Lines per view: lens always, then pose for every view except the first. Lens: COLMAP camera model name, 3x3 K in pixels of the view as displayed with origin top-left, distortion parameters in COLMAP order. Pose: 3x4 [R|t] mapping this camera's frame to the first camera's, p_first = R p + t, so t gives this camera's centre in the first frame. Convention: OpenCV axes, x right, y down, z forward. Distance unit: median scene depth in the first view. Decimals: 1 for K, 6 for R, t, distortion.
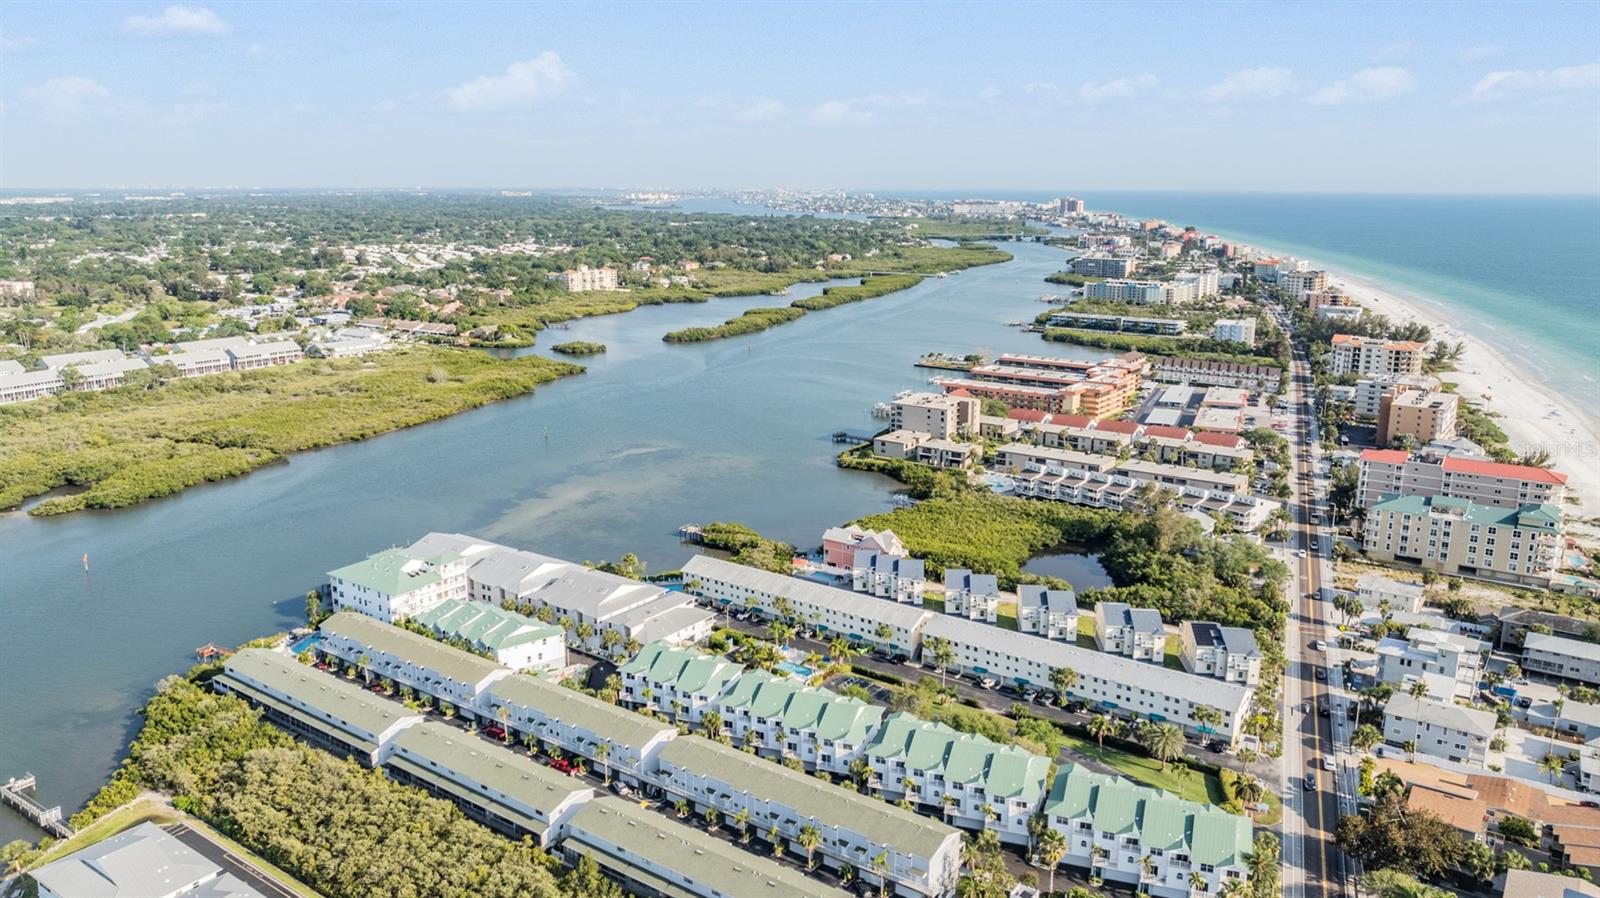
lens RADIAL K [[1166.3, 0, 803.4], [0, 1166.3, 447.2], [0, 0, 1]] dist [-0.024220, 0.002668]
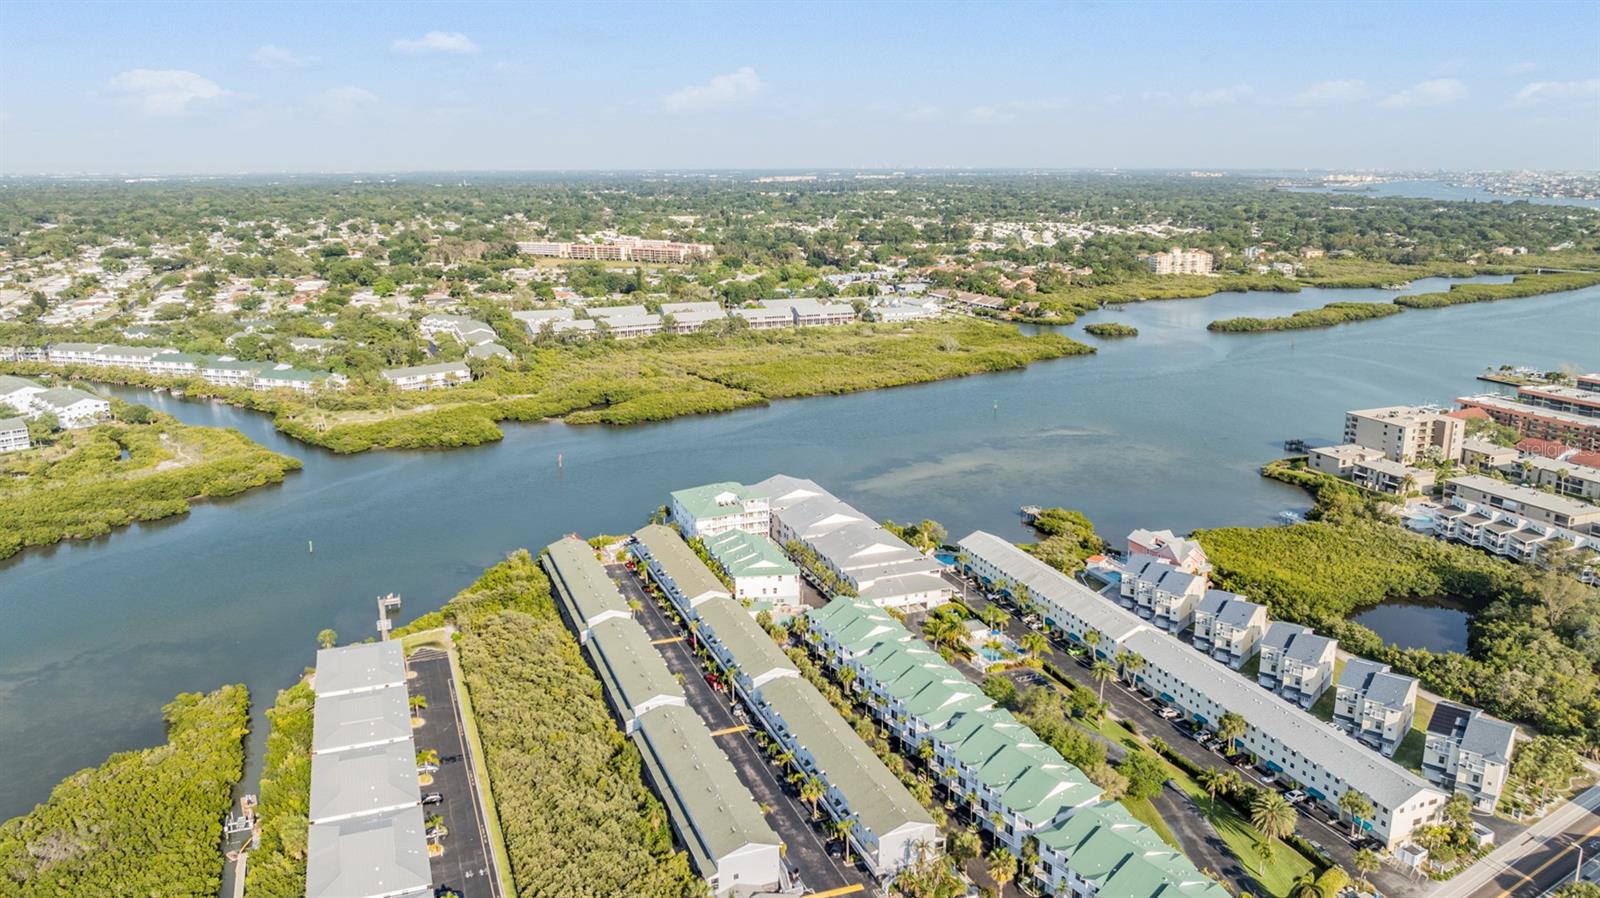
lens RADIAL K [[1166.3, 0, 802.8], [0, 1166.3, 447.4], [0, 0, 1]] dist [-0.024220, 0.002668]
pose [[0.832214, 0.125086, -0.540161, 0.206084], [-0.116386, 0.991925, 0.050388, -0.008163], [0.542102, 0.020934, 0.840052, 0.042480]]
